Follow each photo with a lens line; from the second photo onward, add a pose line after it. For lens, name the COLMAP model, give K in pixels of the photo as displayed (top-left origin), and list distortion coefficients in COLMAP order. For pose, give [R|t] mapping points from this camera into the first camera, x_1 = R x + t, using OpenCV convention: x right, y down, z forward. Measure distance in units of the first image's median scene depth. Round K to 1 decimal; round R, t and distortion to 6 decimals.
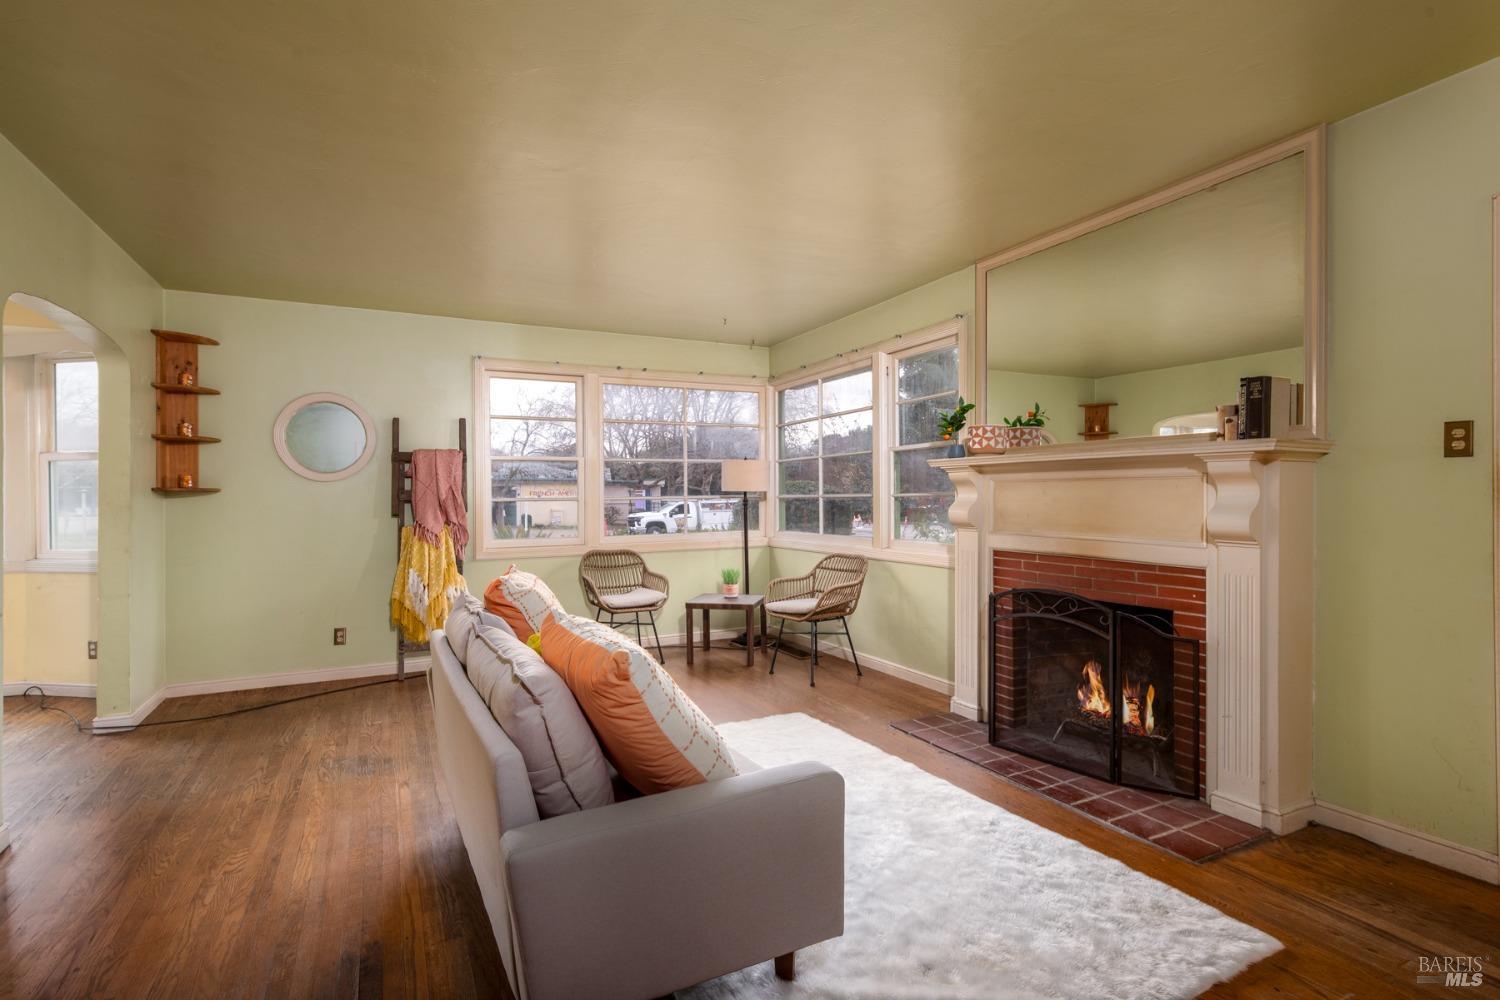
lens RADIAL K [[731.0, 0, 750.0], [0, 731.0, 500.0], [0, 0, 1]] dist [0.000445, 0.000039]
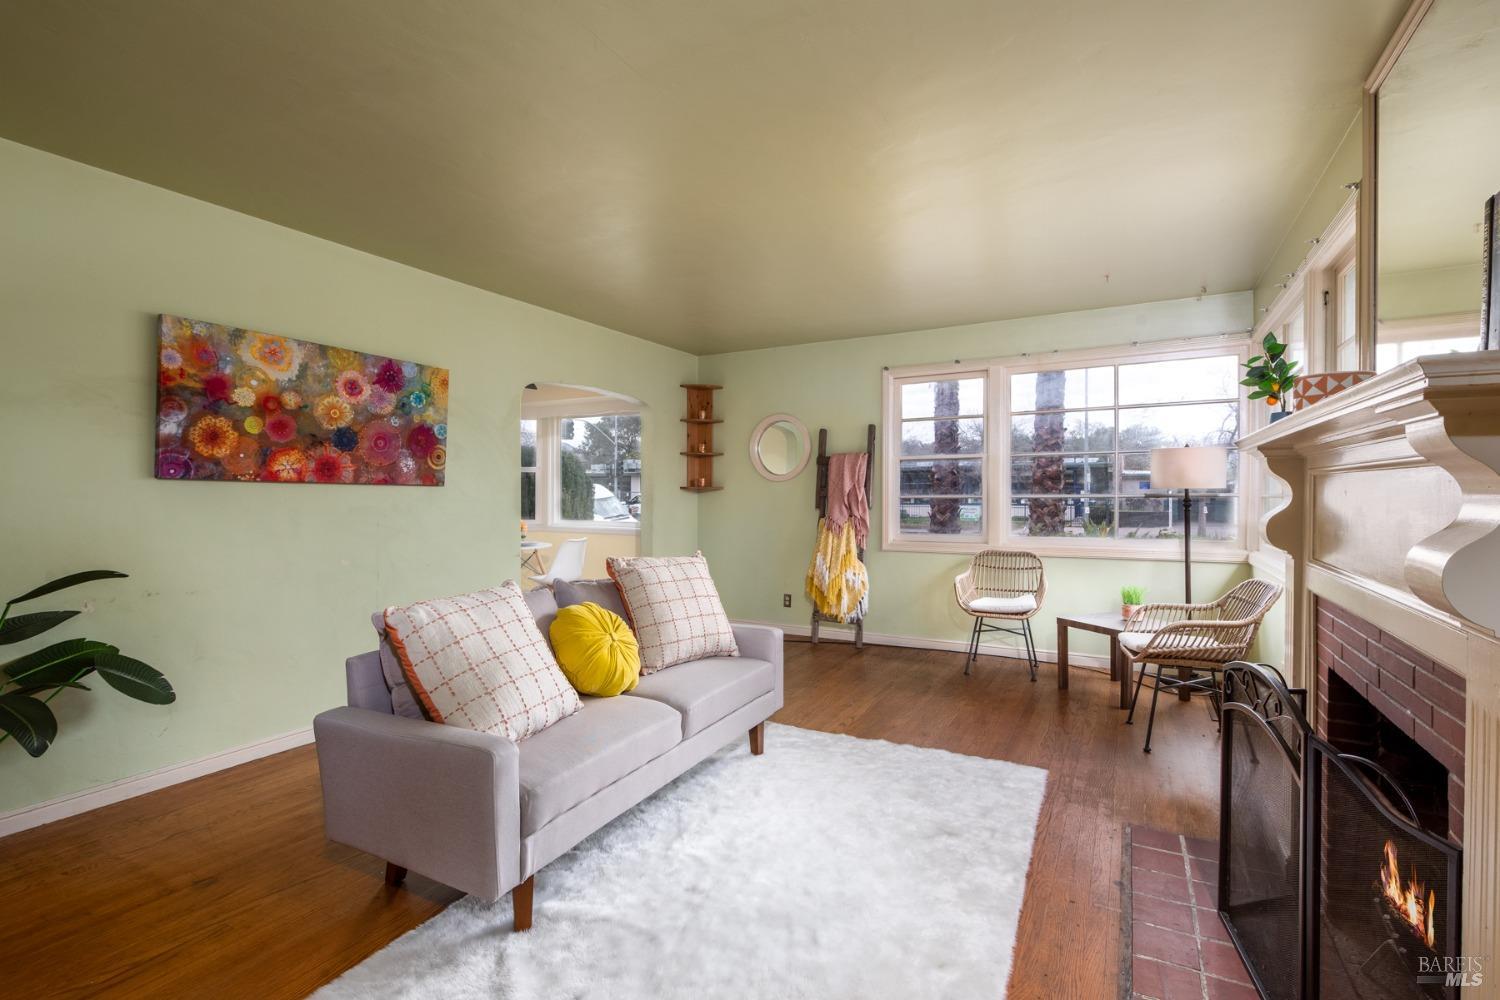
lens RADIAL K [[685.3, 0, 750.0], [0, 685.3, 500.0], [0, 0, 1]] dist [-0.000758, -0.000005]
pose [[0.562423, 0.013682, -0.826736, 0.550528], [-0.006988, 0.999906, 0.011794, -0.008102], [0.826820, -0.000856, 0.562466, 0.353527]]
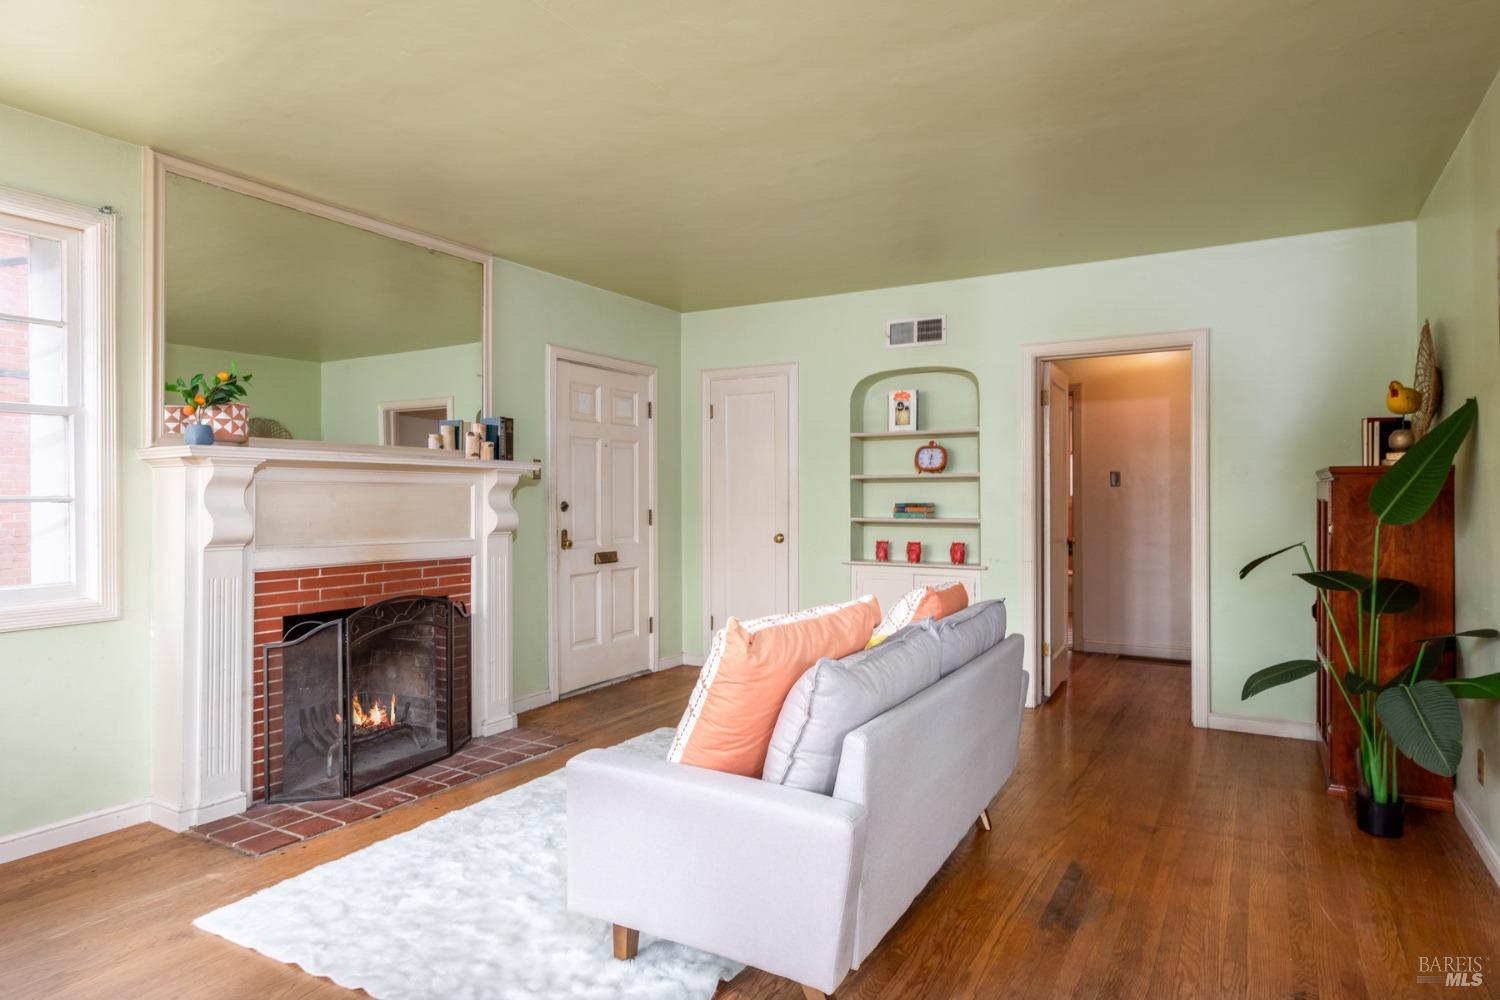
lens RADIAL K [[872.2, 0, 750.0], [0, 872.2, 500.0], [0, 0, 1]] dist [-0.036185, 0.000364]
pose [[-0.541590, 0.005909, 0.840622, -0.723788], [0.013064, 0.999914, 0.001388, -0.001250], [-0.840541, 0.011734, -0.541620, 1.101492]]
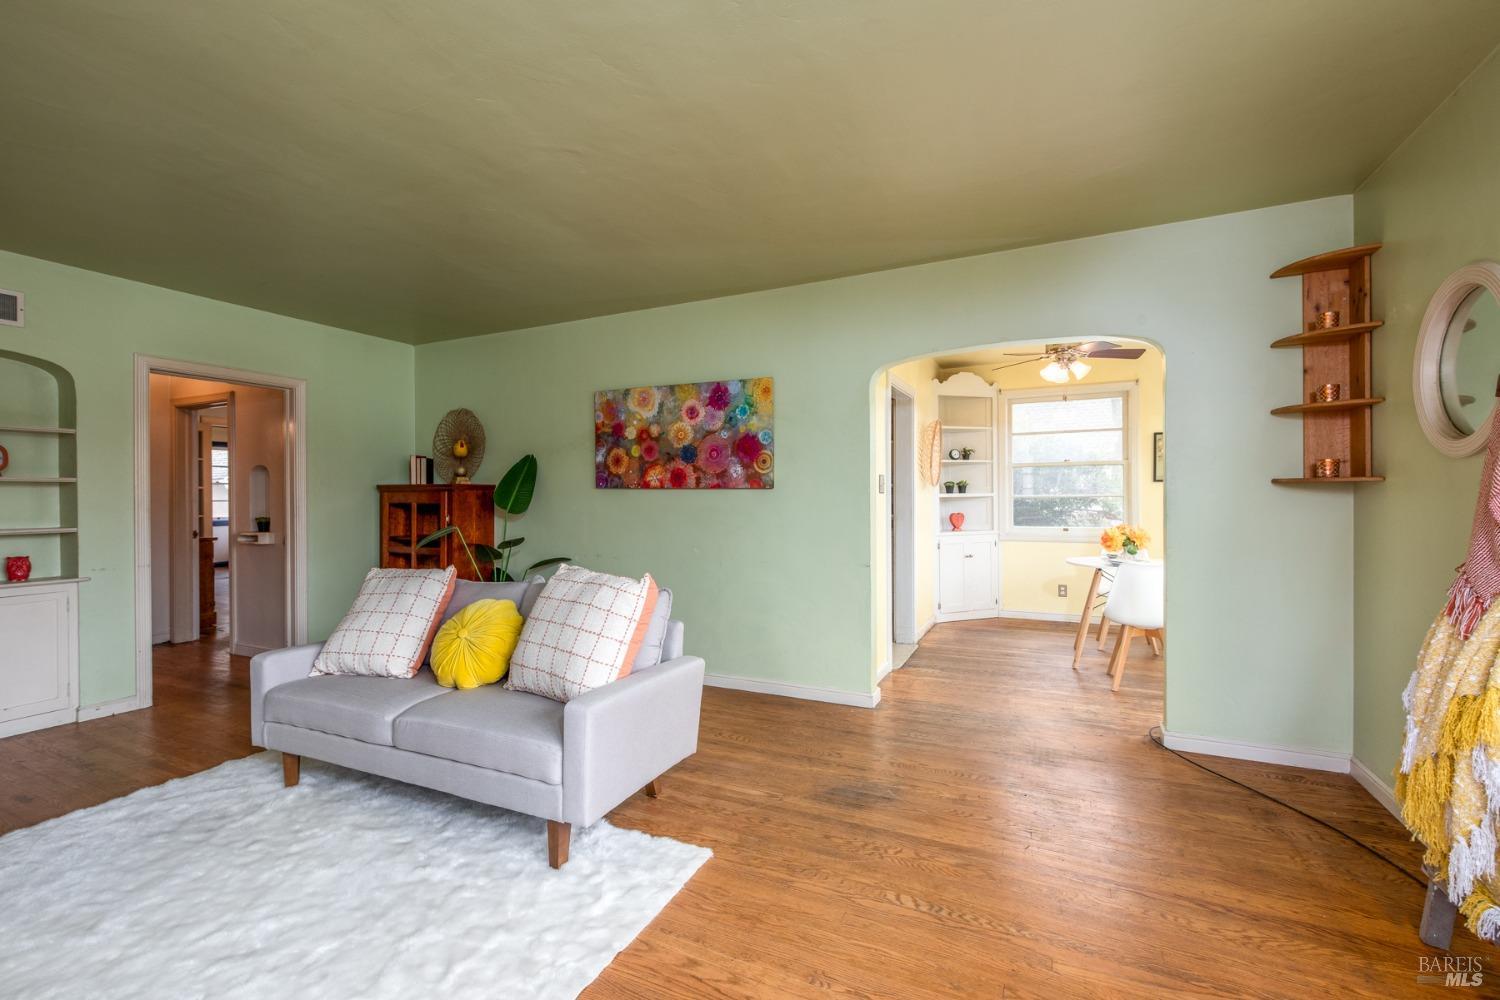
lens RADIAL K [[646.5, 0, 750.0], [0, 646.5, 500.0], [0, 0, 1]] dist [0.000545, -0.000063]
pose [[-0.797839, 0.015001, -0.602683, 0.048734], [0.009009, 0.999875, 0.012961, -0.009576], [0.602803, 0.004911, -0.797875, 1.413921]]
